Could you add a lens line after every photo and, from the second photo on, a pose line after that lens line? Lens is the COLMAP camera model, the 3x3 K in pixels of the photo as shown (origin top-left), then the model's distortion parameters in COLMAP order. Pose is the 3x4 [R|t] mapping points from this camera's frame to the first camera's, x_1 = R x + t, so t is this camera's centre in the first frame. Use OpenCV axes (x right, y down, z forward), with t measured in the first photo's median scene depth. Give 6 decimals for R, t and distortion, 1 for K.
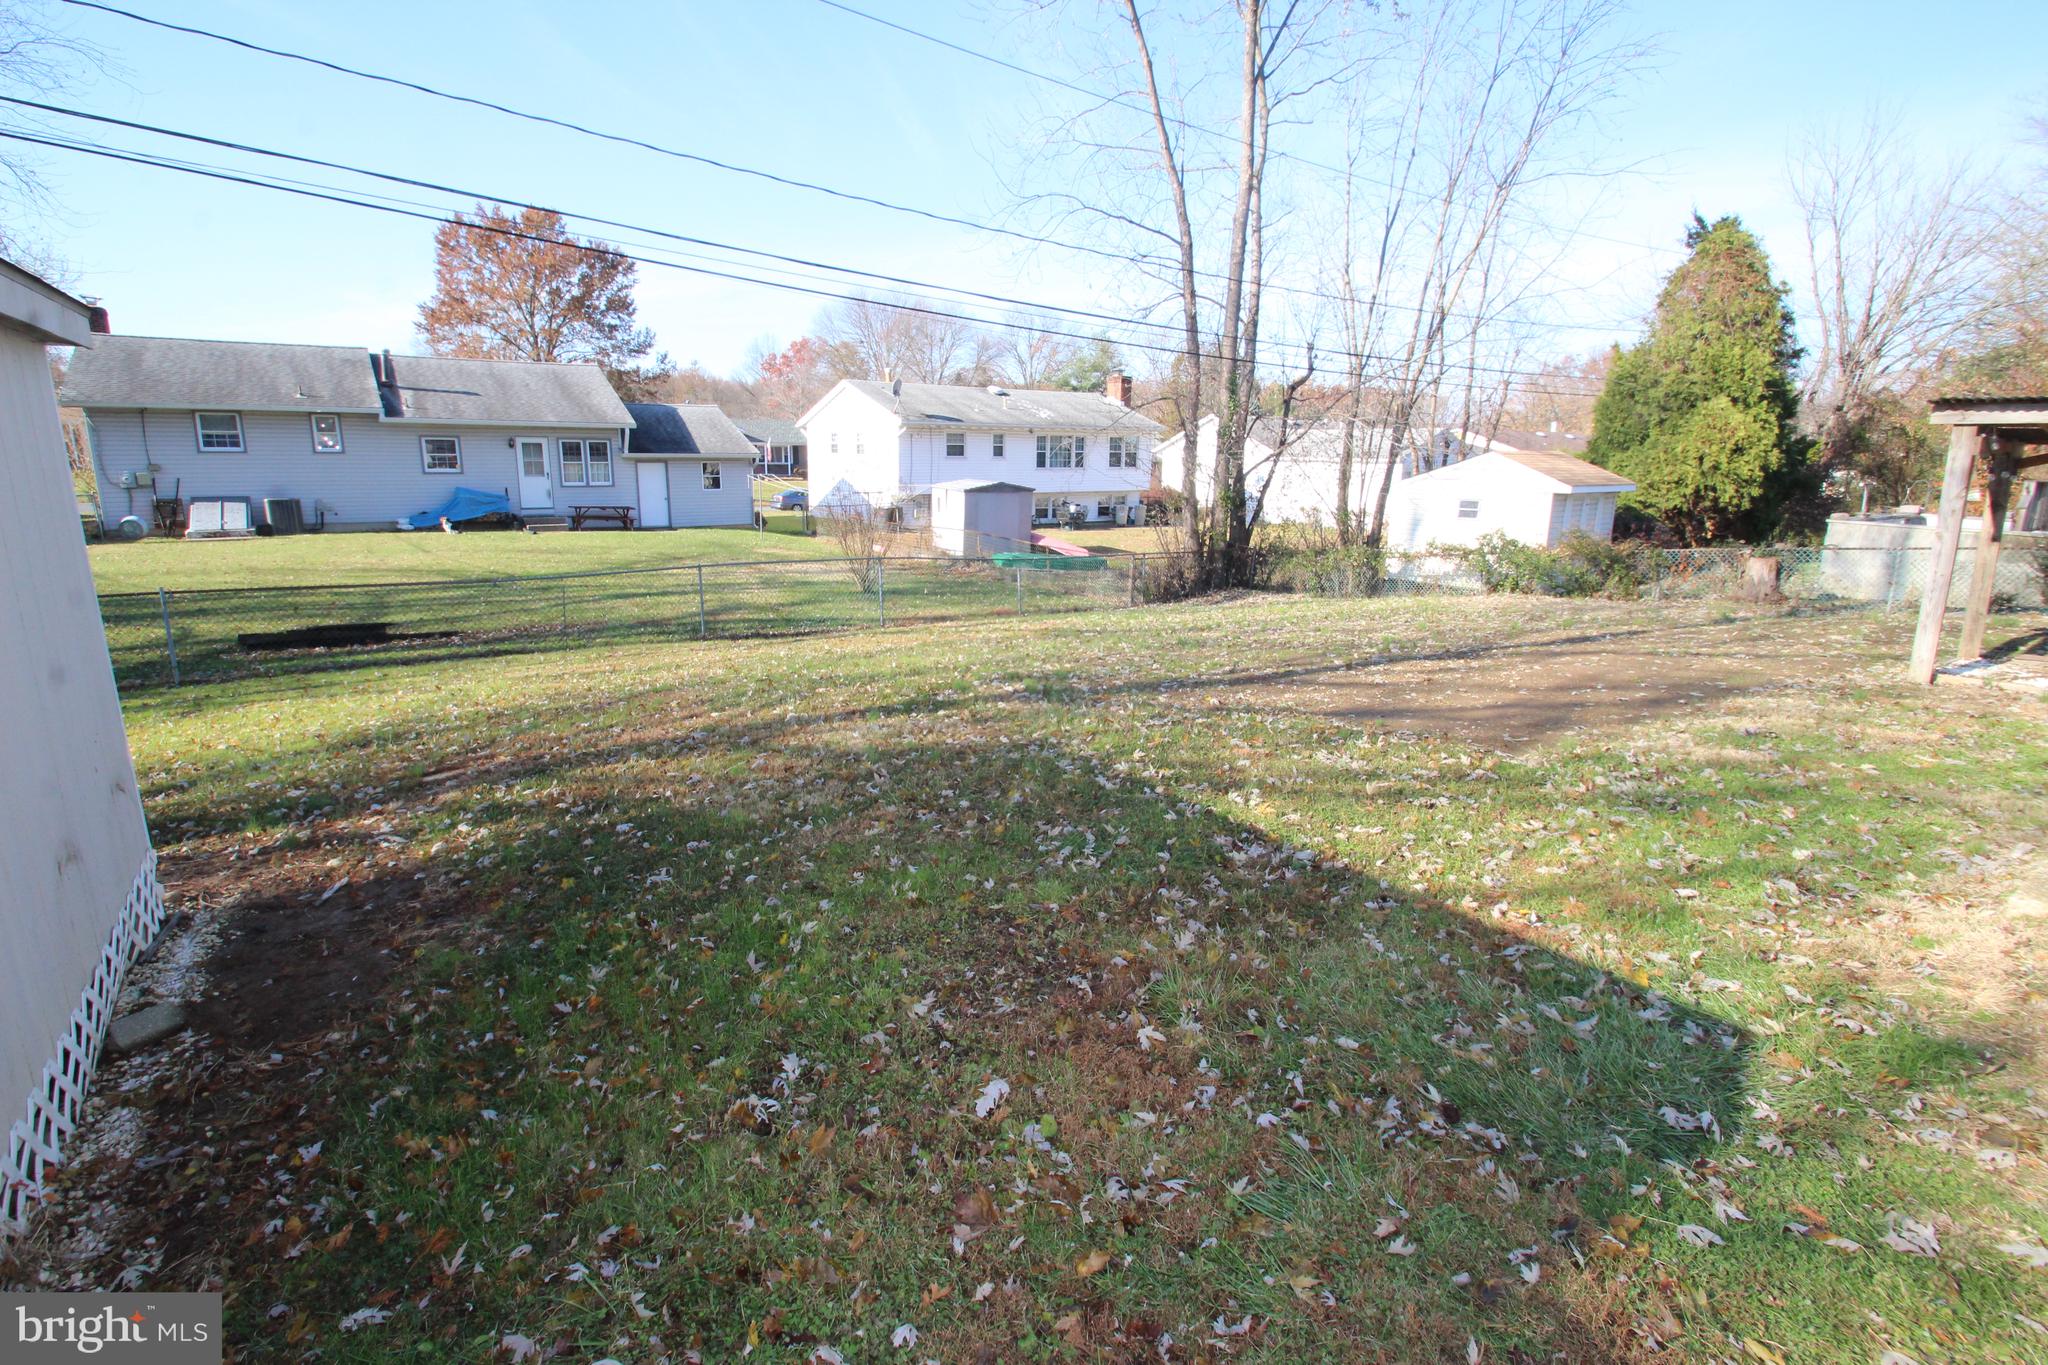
lens RADIAL K [[949.2, 0, 951.7], [0, 949.2, 672.4], [0, 0, 1]] dist [0.003814, -0.012519]
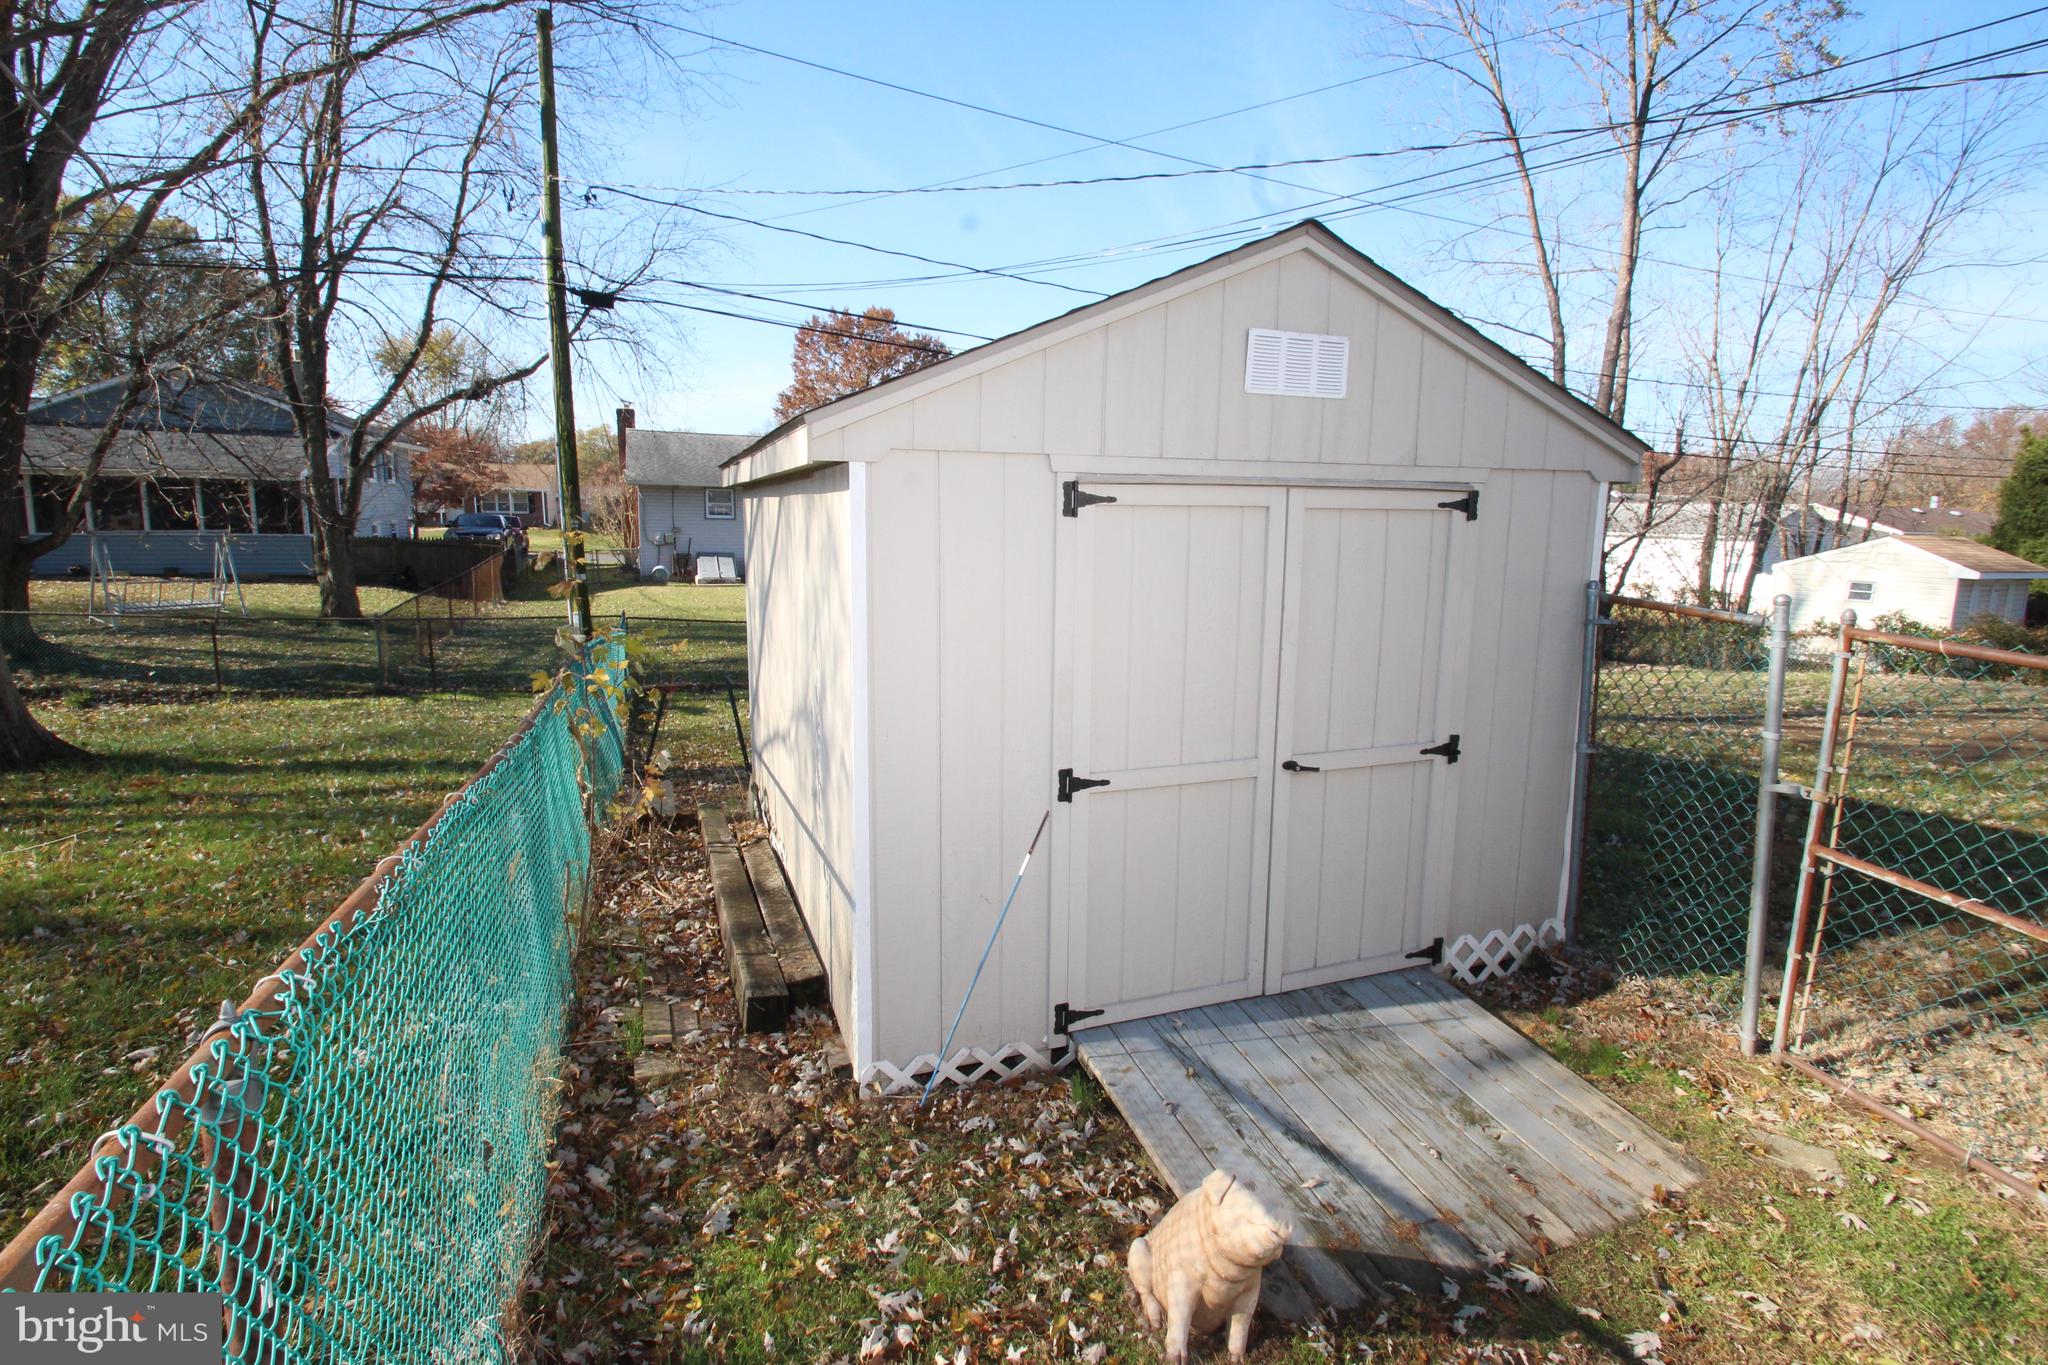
lens RADIAL K [[949.2, 0, 951.7], [0, 949.2, 672.4], [0, 0, 1]] dist [0.003814, -0.012519]
pose [[0.970475, 0.049667, -0.236034, -0.145933], [-0.064877, 0.996258, -0.057112, 0.033305], [0.232314, 0.070739, 0.970065, -0.186708]]
